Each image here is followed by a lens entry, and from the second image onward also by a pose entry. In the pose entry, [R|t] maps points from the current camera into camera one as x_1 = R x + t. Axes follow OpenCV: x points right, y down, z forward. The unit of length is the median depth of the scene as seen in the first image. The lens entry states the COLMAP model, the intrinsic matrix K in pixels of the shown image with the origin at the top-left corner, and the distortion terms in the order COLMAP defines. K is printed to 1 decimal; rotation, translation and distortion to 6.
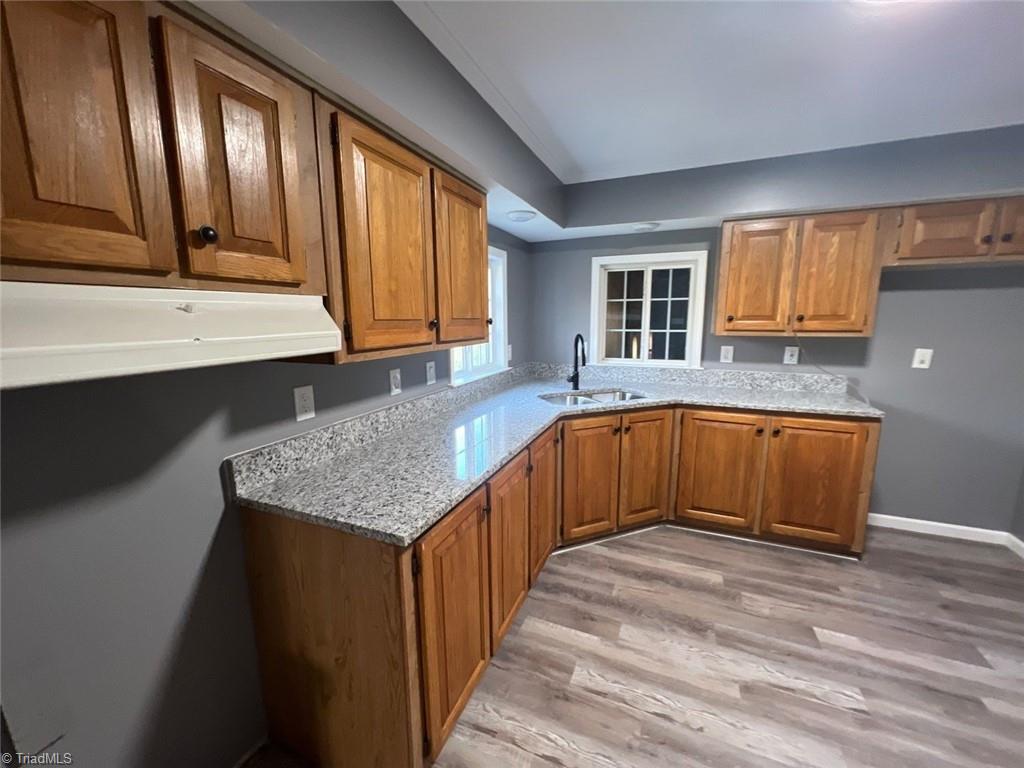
lens RADIAL K [[412.7, 0, 505.5], [0, 412.7, 384.8], [0, 0, 1]] dist [-0.002798, 0.000282]
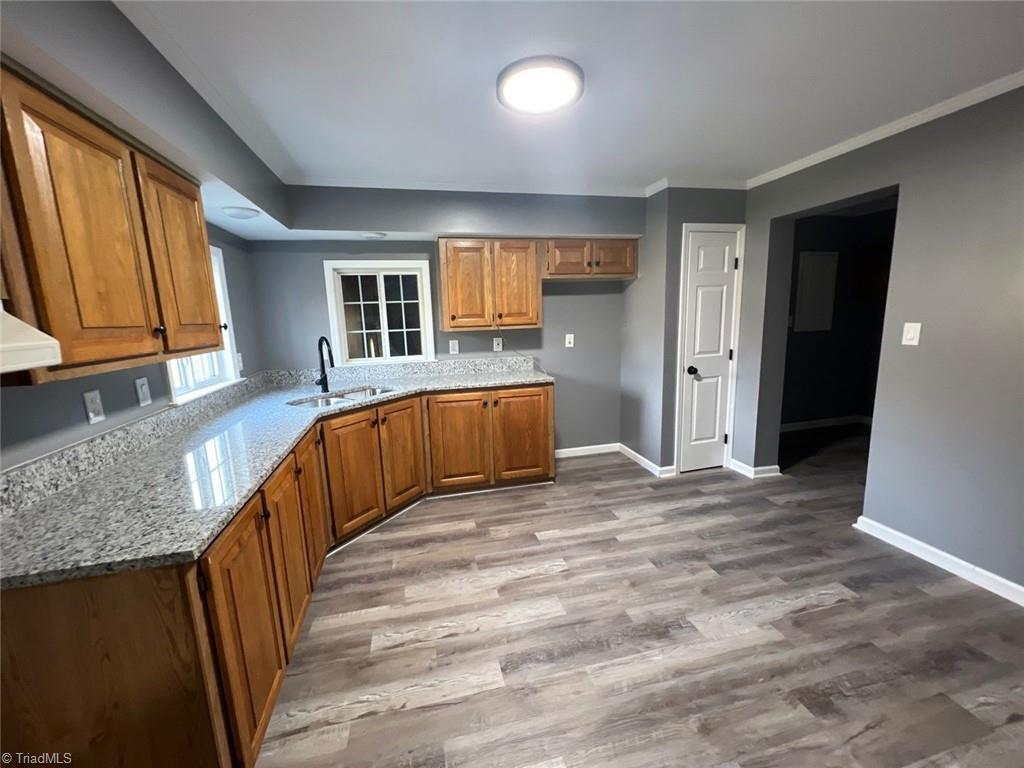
lens RADIAL K [[412.7, 0, 505.6], [0, 412.7, 384.7], [0, 0, 1]] dist [-0.002798, 0.000282]
pose [[0.807247, -0.118472, 0.578201, -0.082939], [0.122054, 0.991980, 0.032851, 0.022074], [-0.577456, 0.044052, 0.815233, -0.107159]]
